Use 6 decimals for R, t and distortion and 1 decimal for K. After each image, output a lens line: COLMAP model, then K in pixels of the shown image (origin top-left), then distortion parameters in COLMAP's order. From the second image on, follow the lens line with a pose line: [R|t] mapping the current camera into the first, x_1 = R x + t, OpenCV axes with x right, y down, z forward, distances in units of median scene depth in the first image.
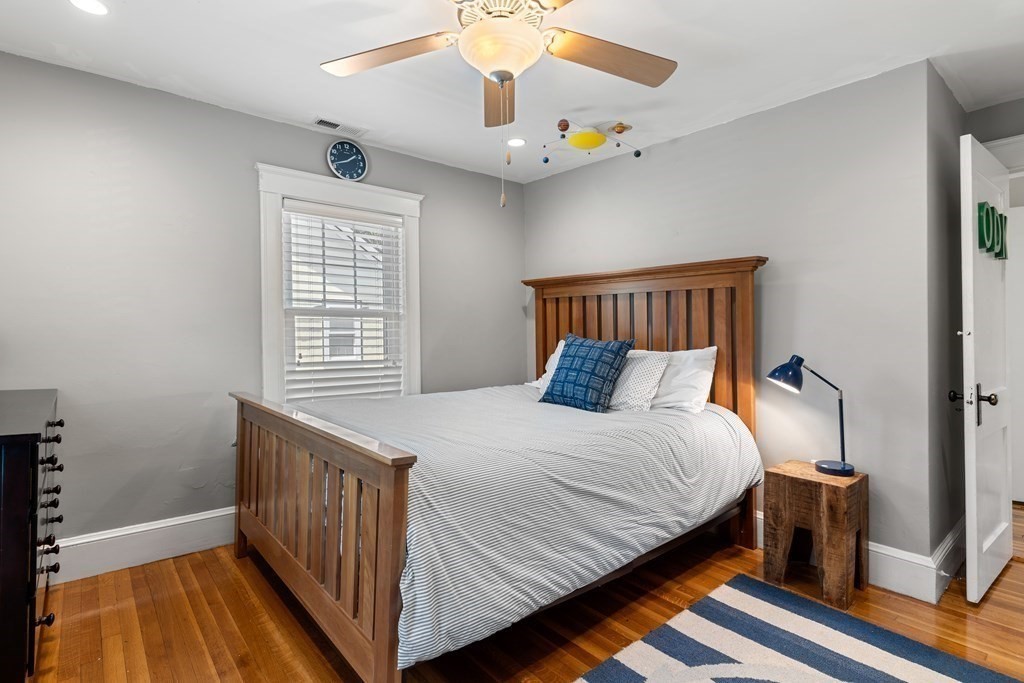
lens RADIAL K [[512.1, 0, 509.6], [0, 512.1, 325.1], [0, 0, 1]] dist [0.002492, 0.000018]
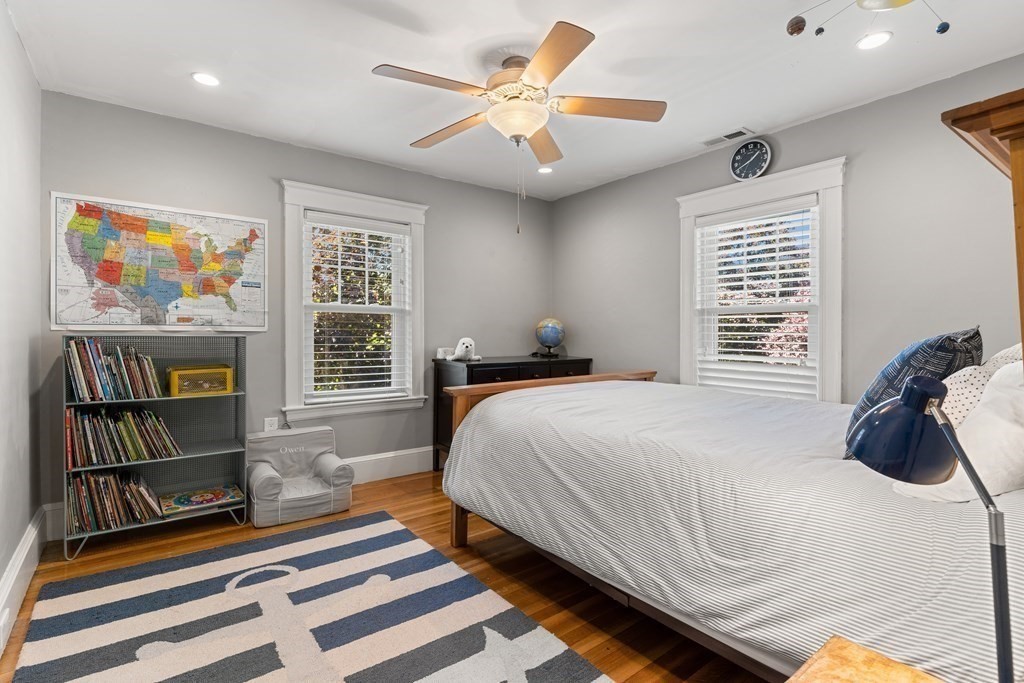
lens RADIAL K [[486.2, 0, 503.6], [0, 486.2, 336.8], [0, 0, 1]] dist [-0.000408, 0.000082]
pose [[-0.058063, 0.006940, -0.998289, 0.709434], [0.005291, 0.999964, 0.006644, 0.024286], [0.998299, -0.004897, -0.058098, 0.579510]]
